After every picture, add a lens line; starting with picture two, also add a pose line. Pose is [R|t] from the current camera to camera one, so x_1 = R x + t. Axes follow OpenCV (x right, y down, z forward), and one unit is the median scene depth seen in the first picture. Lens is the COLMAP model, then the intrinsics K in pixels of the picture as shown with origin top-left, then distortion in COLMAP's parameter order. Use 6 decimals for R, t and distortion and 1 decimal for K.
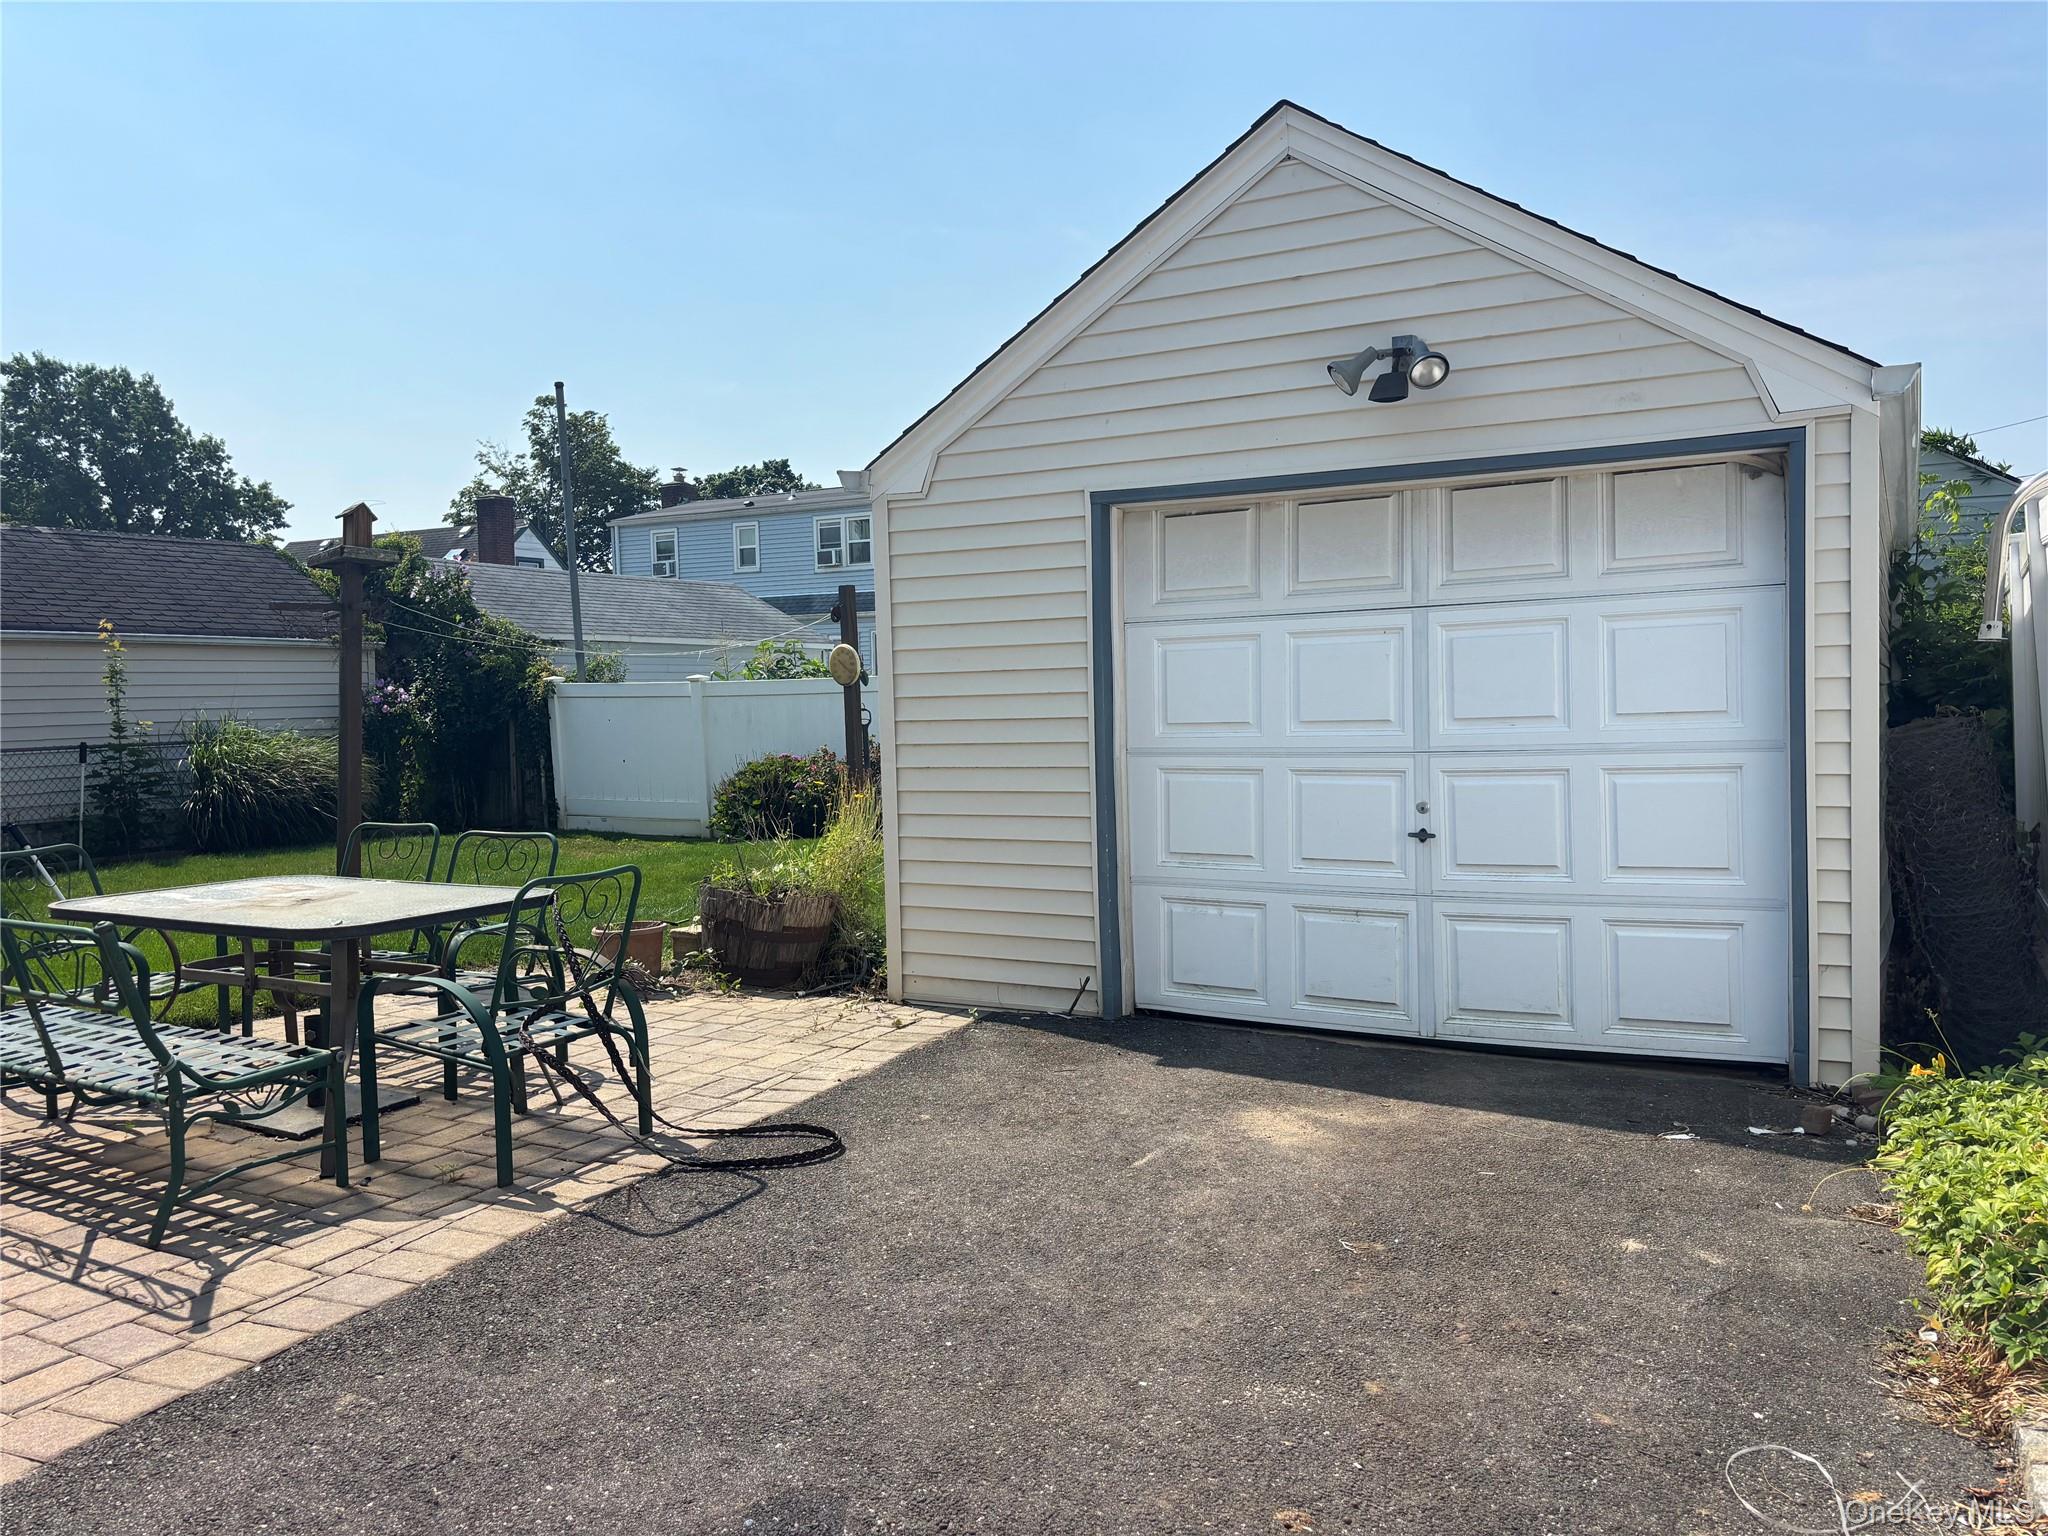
lens RADIAL K [[1548.9, 0, 1026.6], [0, 1548.9, 771.2], [0, 0, 1]] dist [0.037578, -0.025455]
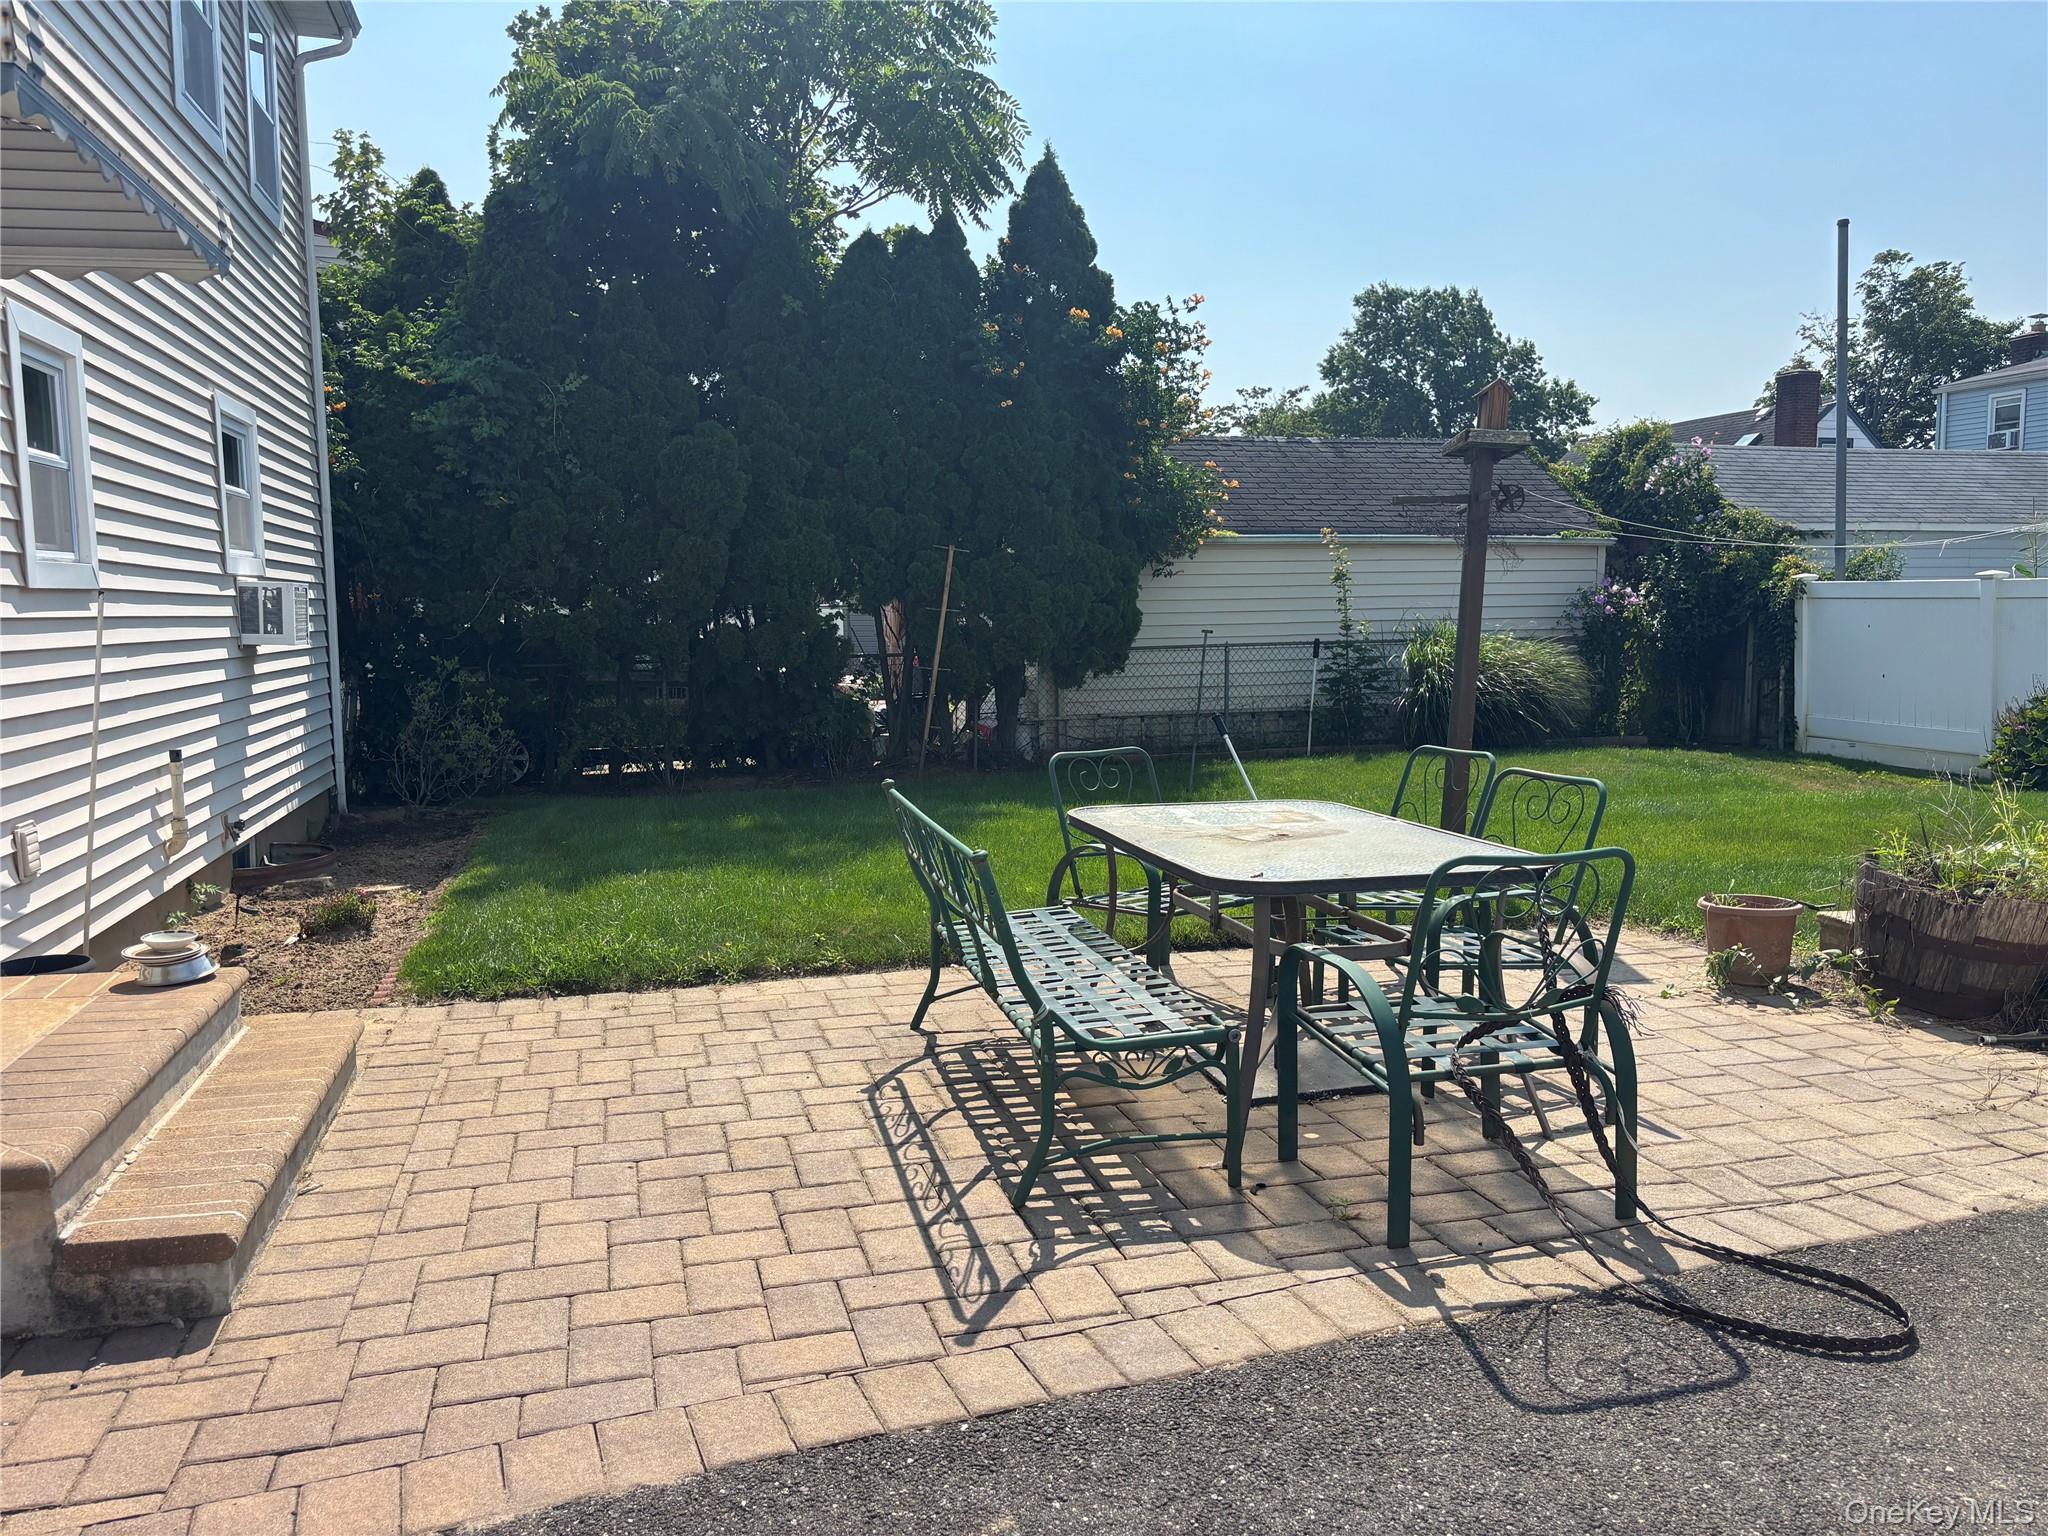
lens RADIAL K [[1548.9, 0, 1022.9], [0, 1548.9, 766.1], [0, 0, 1]] dist [0.037578, -0.025455]
pose [[0.697957, 0.086695, -0.710872, 0.037228], [-0.042160, 0.995898, 0.080061, -0.014225], [0.714897, -0.025909, 0.698749, 0.204748]]
